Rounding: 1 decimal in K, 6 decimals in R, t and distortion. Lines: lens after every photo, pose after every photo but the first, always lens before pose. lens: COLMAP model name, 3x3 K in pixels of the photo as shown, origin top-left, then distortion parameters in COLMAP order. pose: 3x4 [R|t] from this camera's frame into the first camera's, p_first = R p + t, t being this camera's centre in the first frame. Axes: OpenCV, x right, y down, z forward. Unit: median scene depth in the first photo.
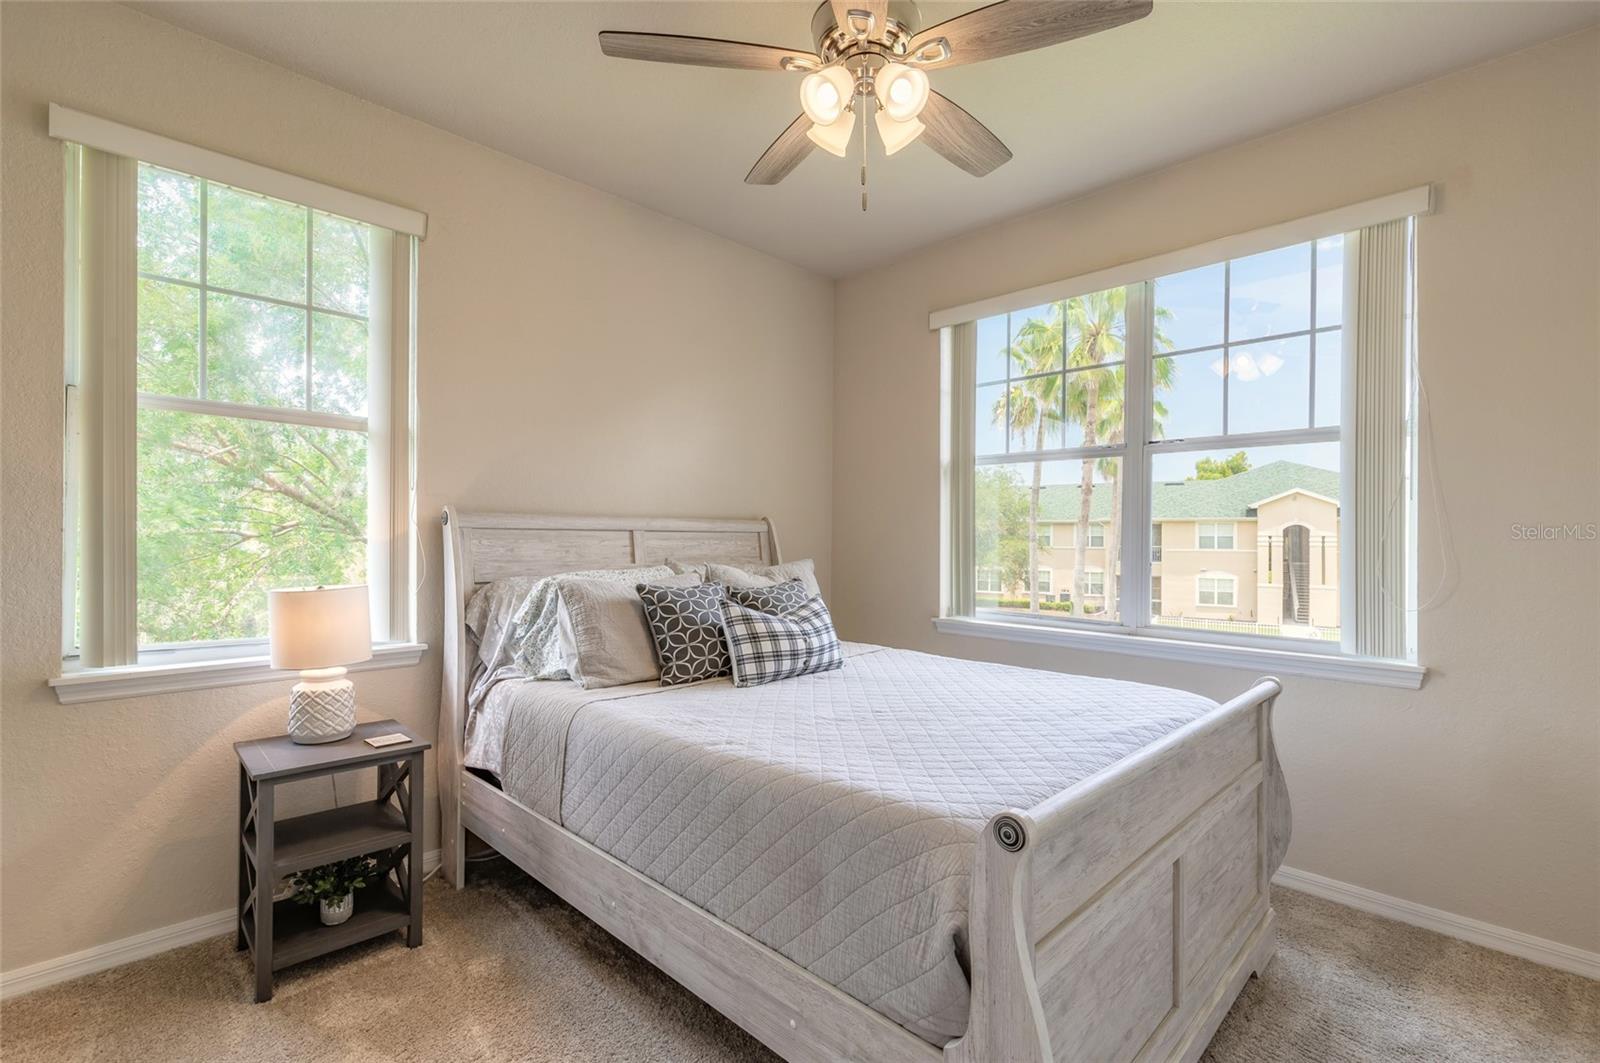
lens RADIAL K [[719.7, 0, 804.7], [0, 719.7, 534.7], [0, 0, 1]] dist [0.009189, -0.002513]
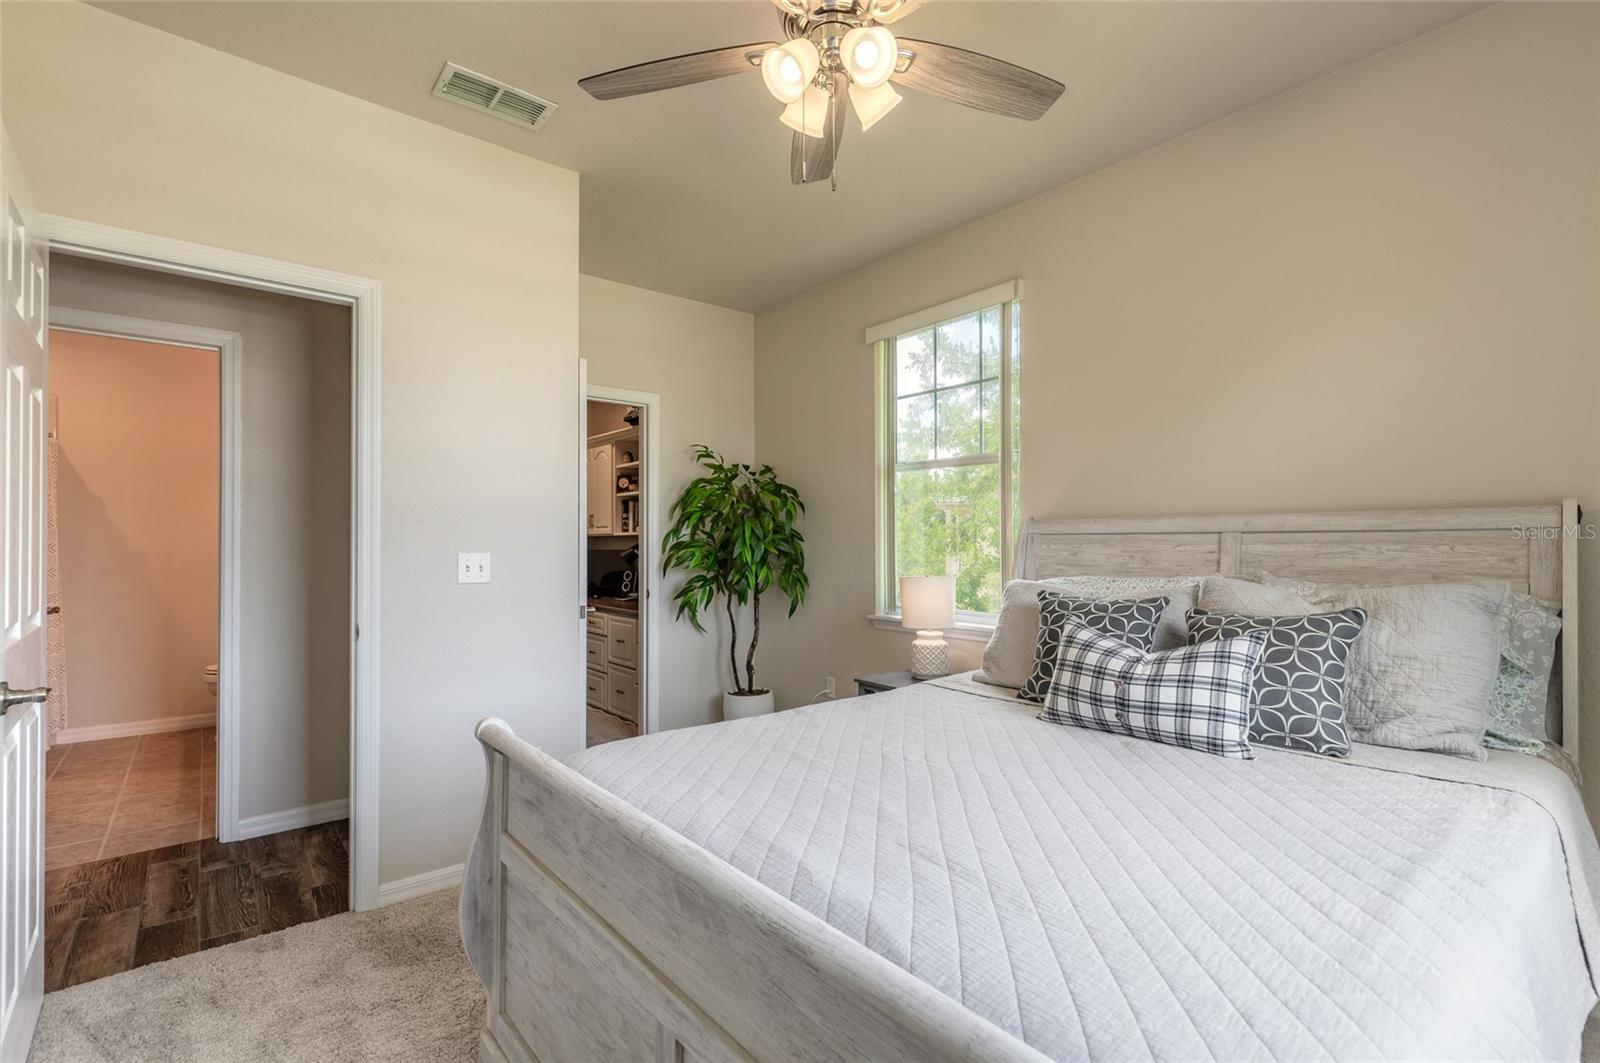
lens RADIAL K [[719.7, 0, 796.8], [0, 719.7, 535.1], [0, 0, 1]] dist [0.009189, -0.002513]
pose [[-0.078615, -0.016915, -0.996762, 0.586951], [0.005410, 0.999834, -0.017394, 0.008633], [0.996890, -0.006760, -0.078511, 0.602294]]
